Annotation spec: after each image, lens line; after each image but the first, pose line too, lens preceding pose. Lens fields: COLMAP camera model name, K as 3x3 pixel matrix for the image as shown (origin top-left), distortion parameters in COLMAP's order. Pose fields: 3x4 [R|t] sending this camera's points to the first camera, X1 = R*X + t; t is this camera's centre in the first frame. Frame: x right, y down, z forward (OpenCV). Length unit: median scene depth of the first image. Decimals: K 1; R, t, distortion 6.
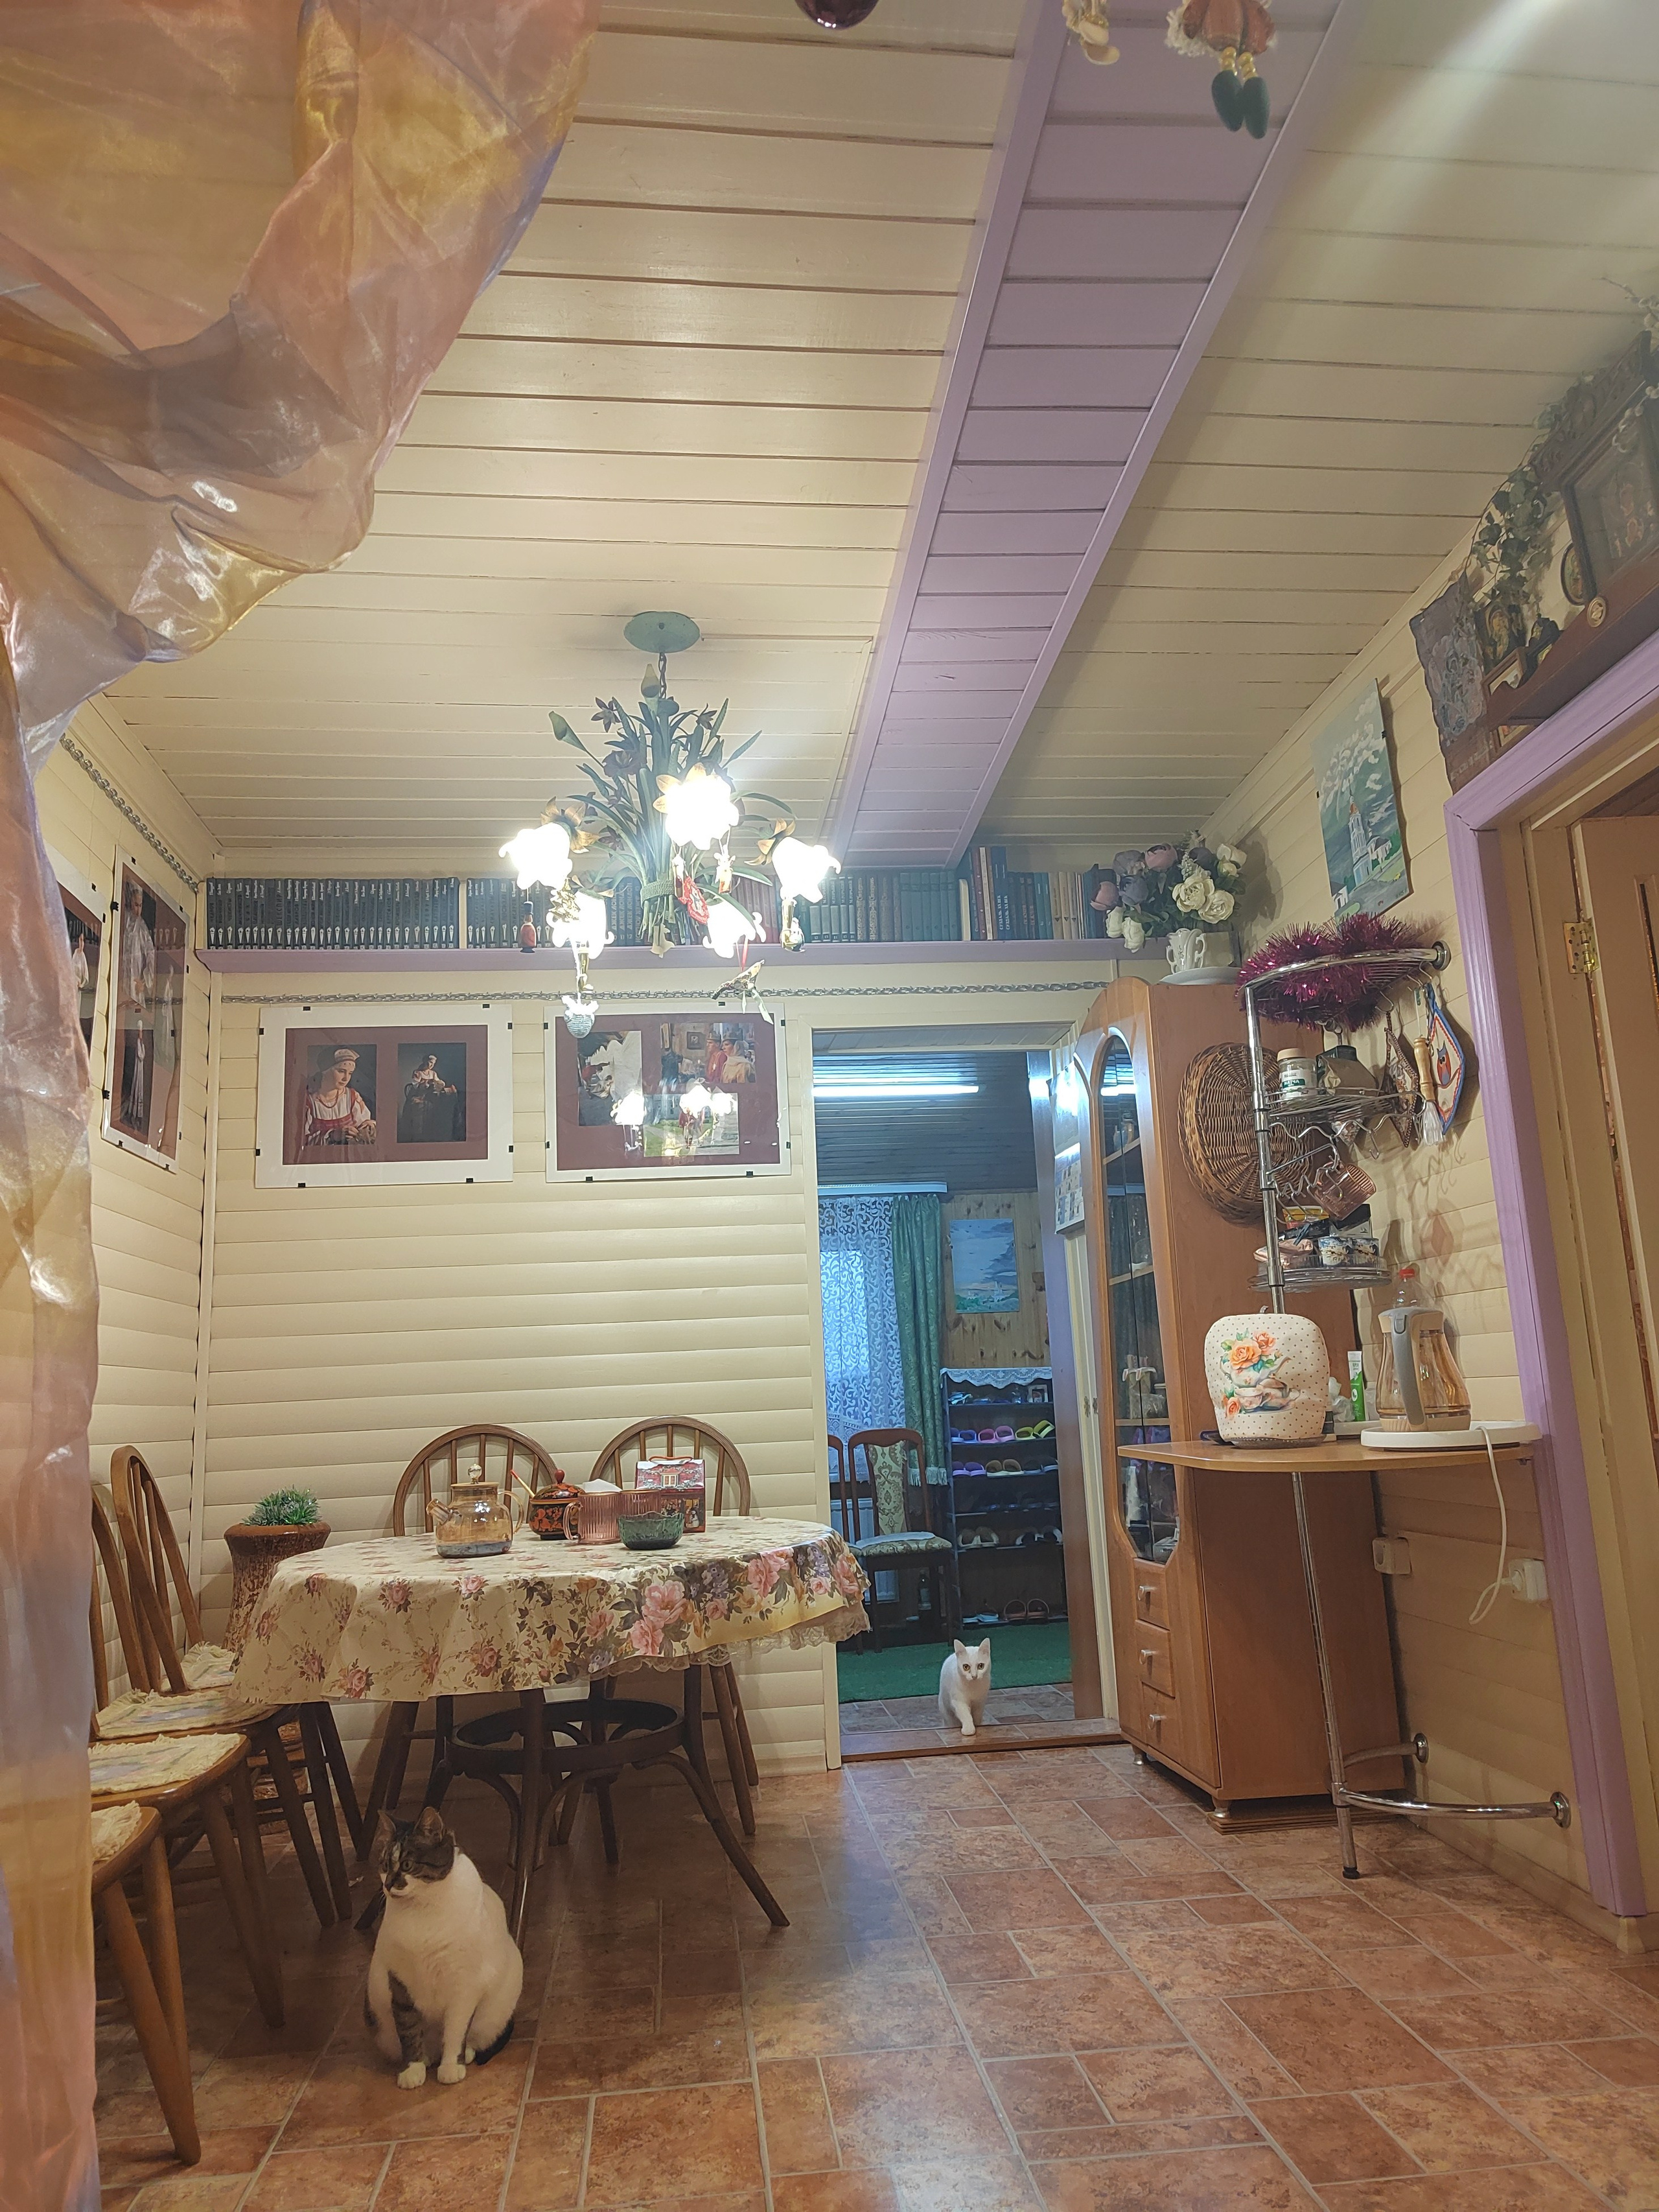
lens RADIAL K [[1492.9, 0, 829.9], [0, 1492.9, 1114.1], [0, 0, 1]] dist [0.042170, -0.023940]
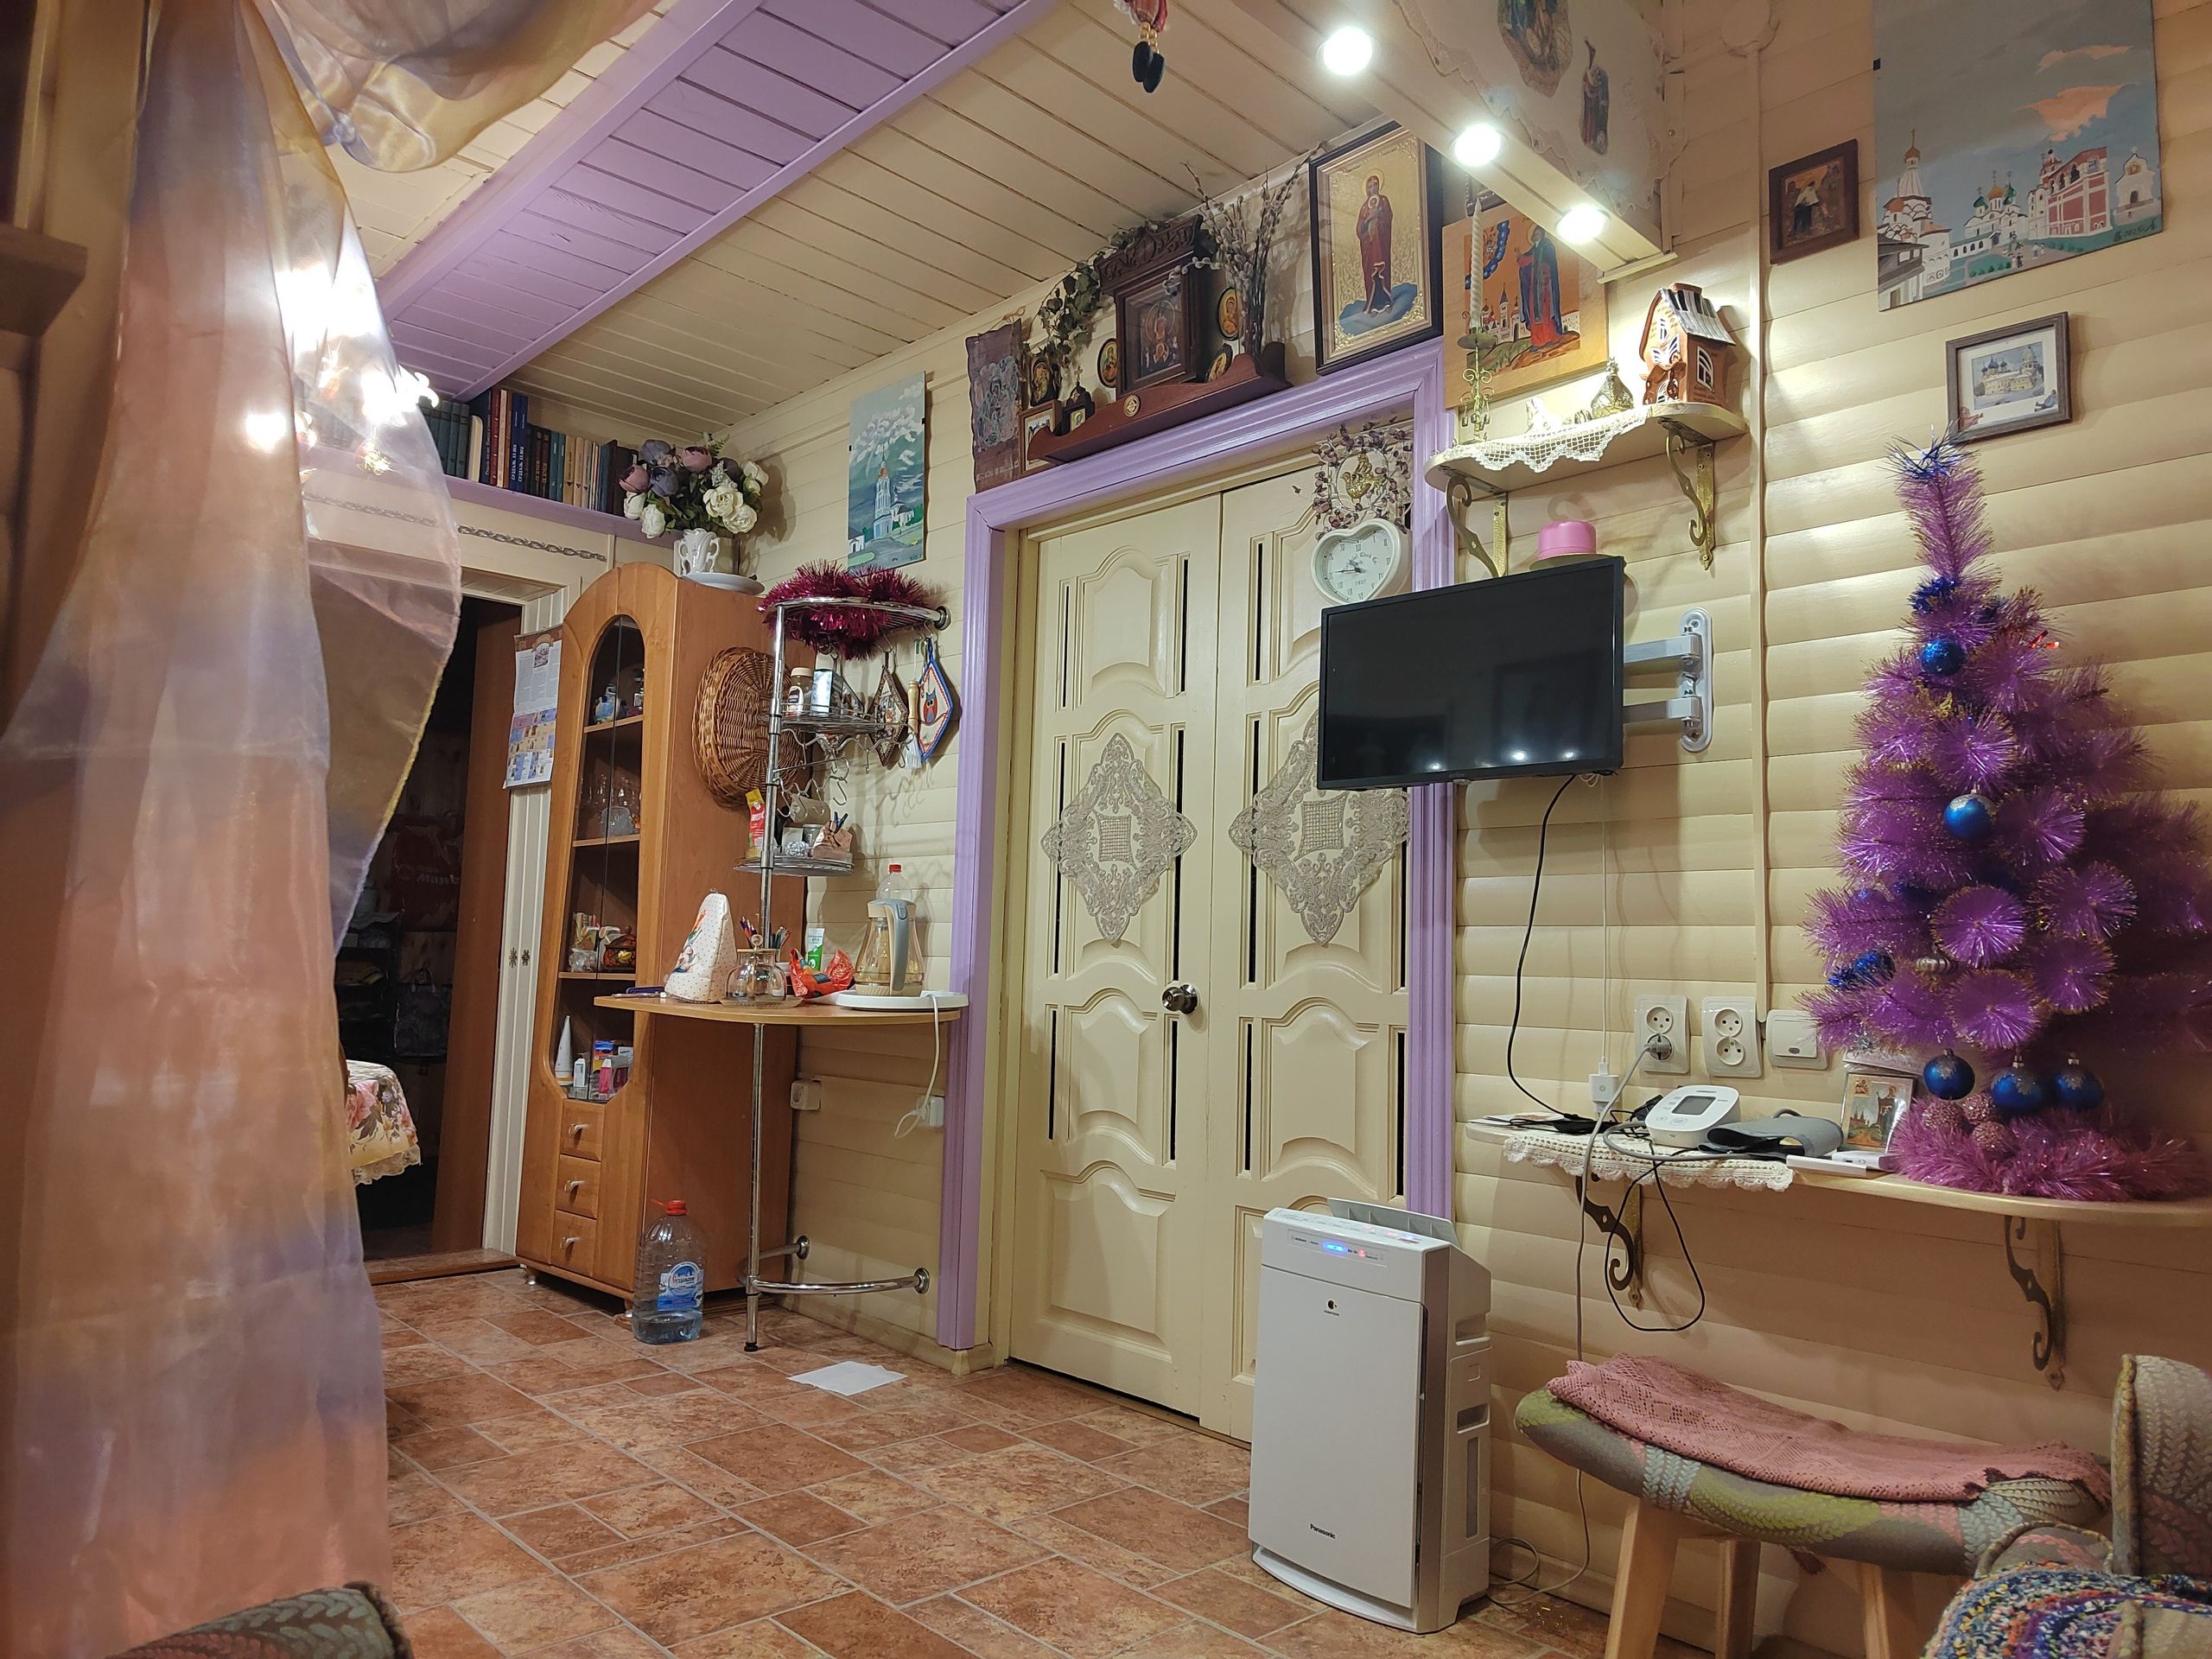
lens RADIAL K [[1493.0, 0, 1104.0], [0, 1493.0, 822.0], [0, 0, 1]] dist [0.042170, -0.023940]
pose [[0.787336, 0.123011, 0.604127, -0.224916], [-0.179817, 0.983106, 0.034171, -0.007871], [-0.589718, -0.135536, 0.796155, -0.079966]]
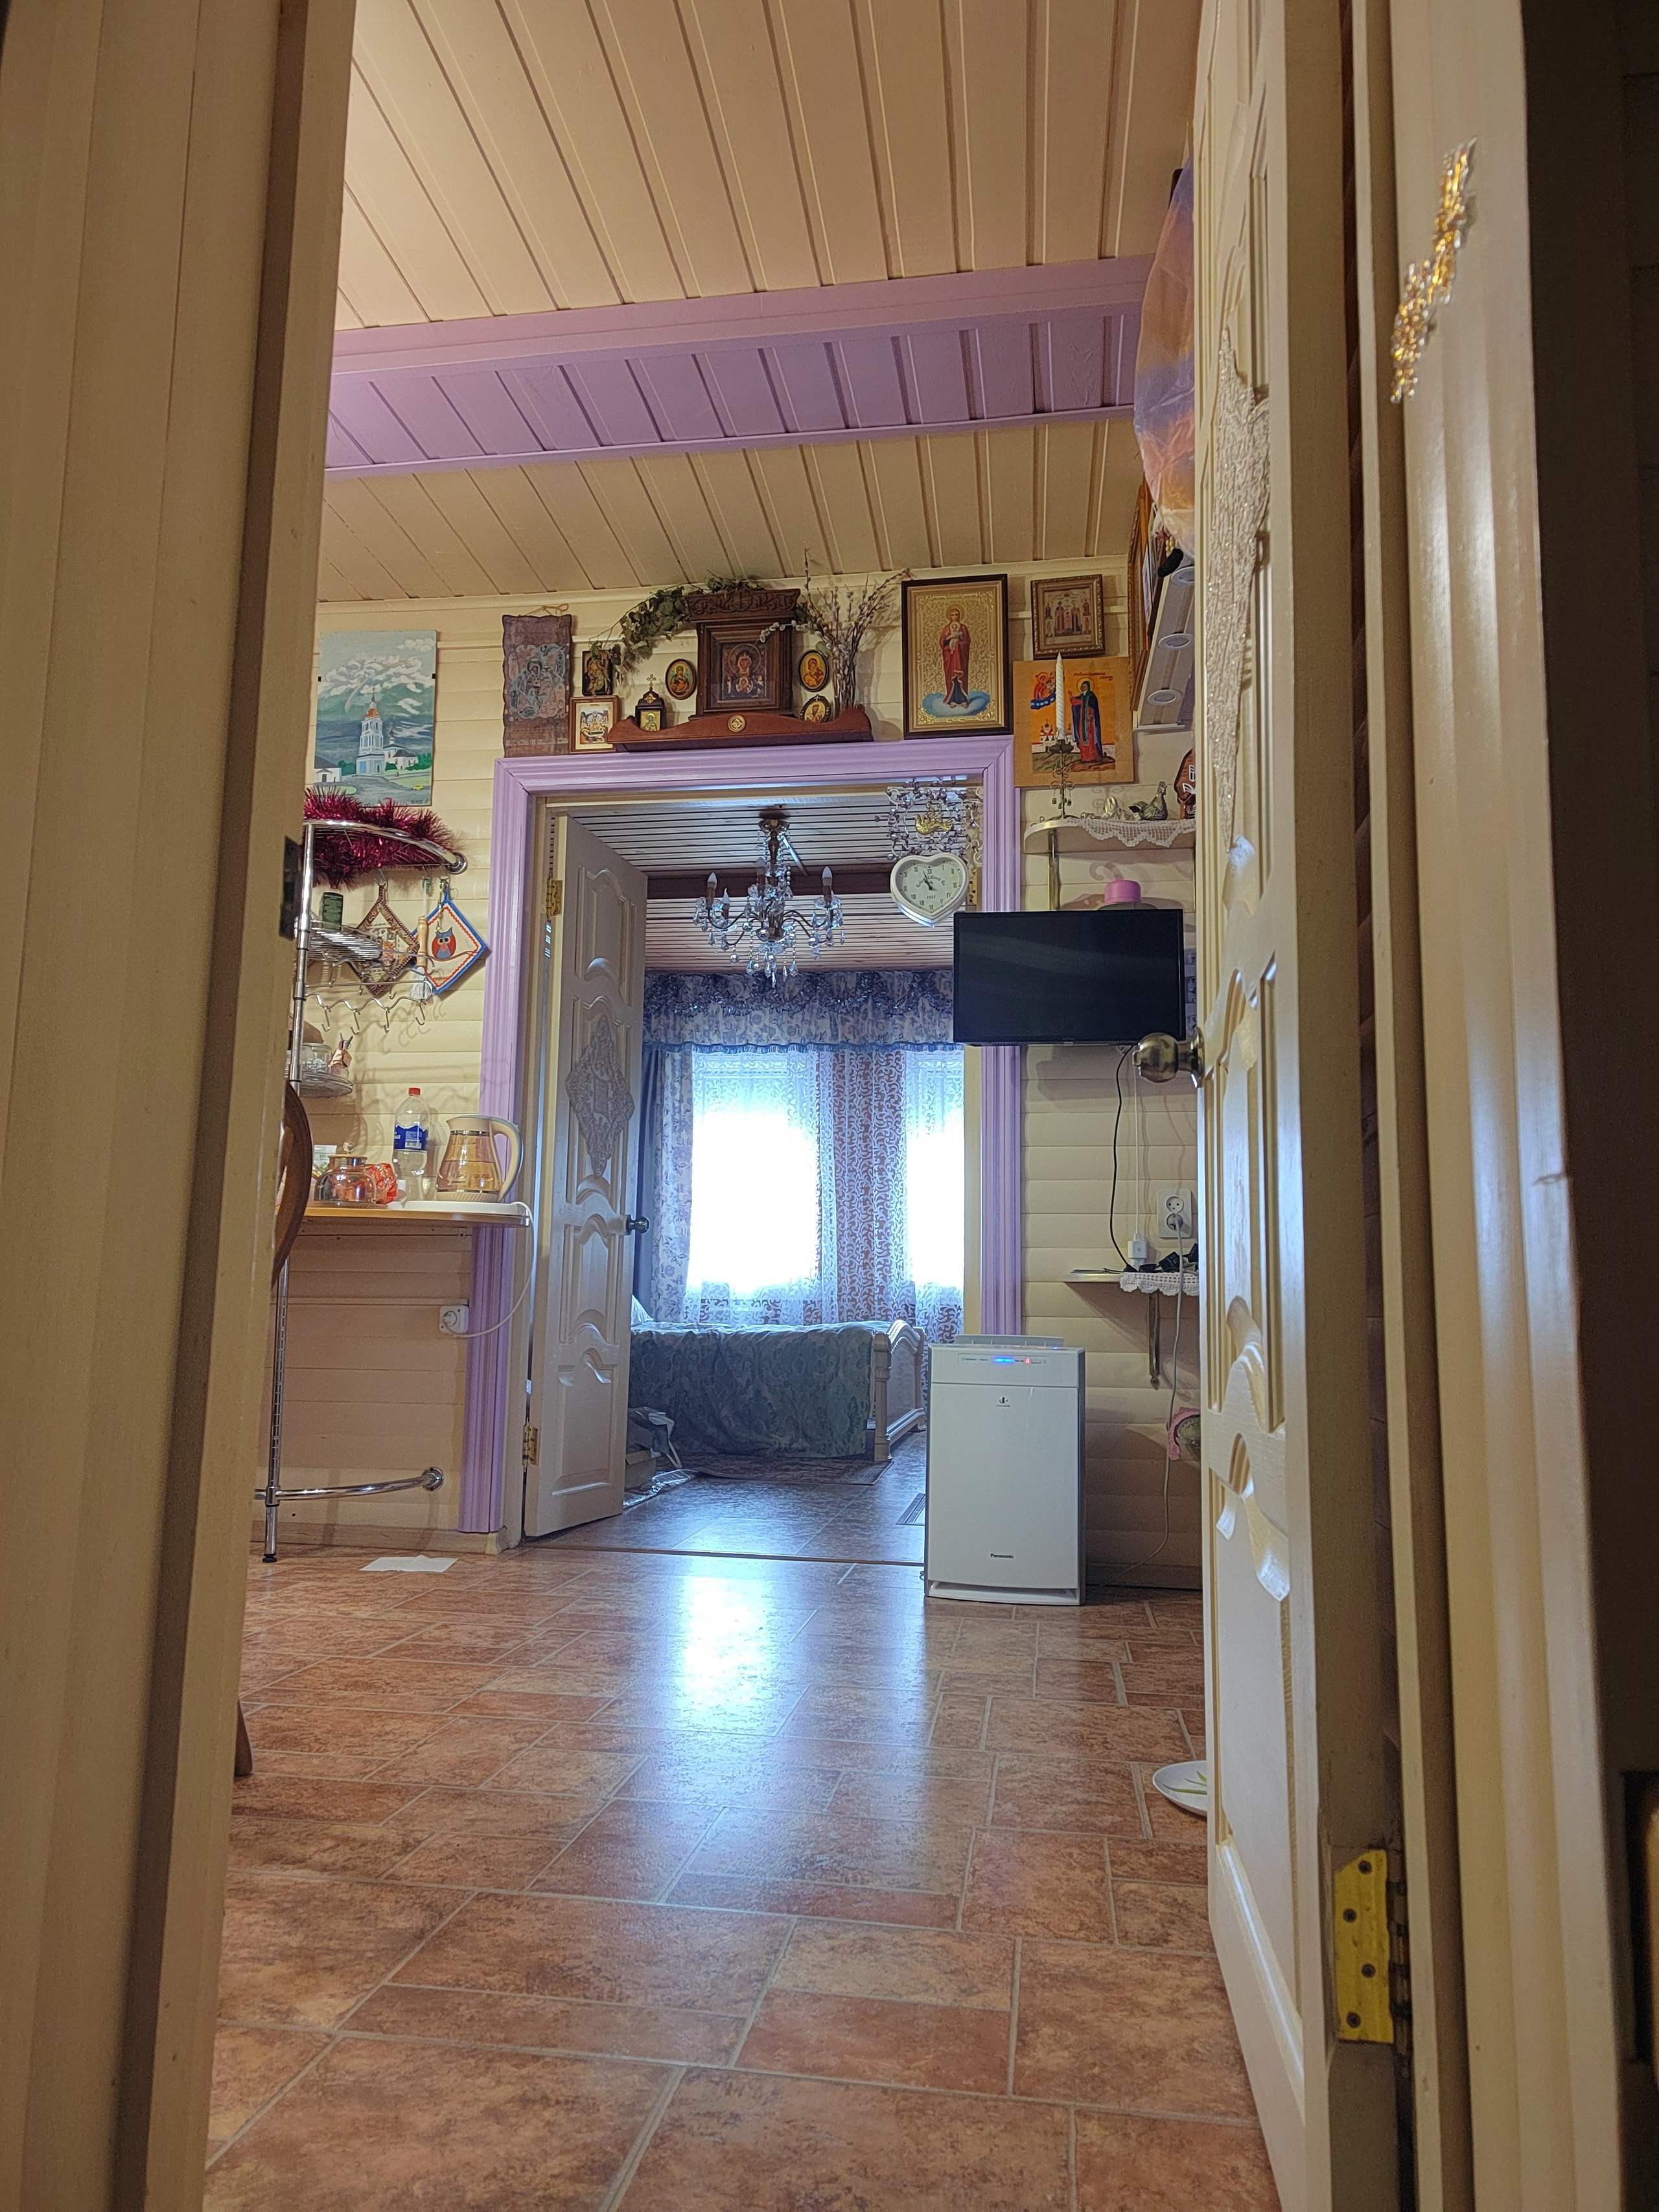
lens RADIAL K [[1492.9, 0, 831.2], [0, 1492.9, 1110.5], [0, 0, 1]] dist [0.042170, -0.023940]
pose [[0.249838, 0.179735, 0.951460, -0.785706], [-0.214171, 0.968541, -0.126724, 0.217898], [-0.944305, -0.172115, 0.280472, 0.307652]]
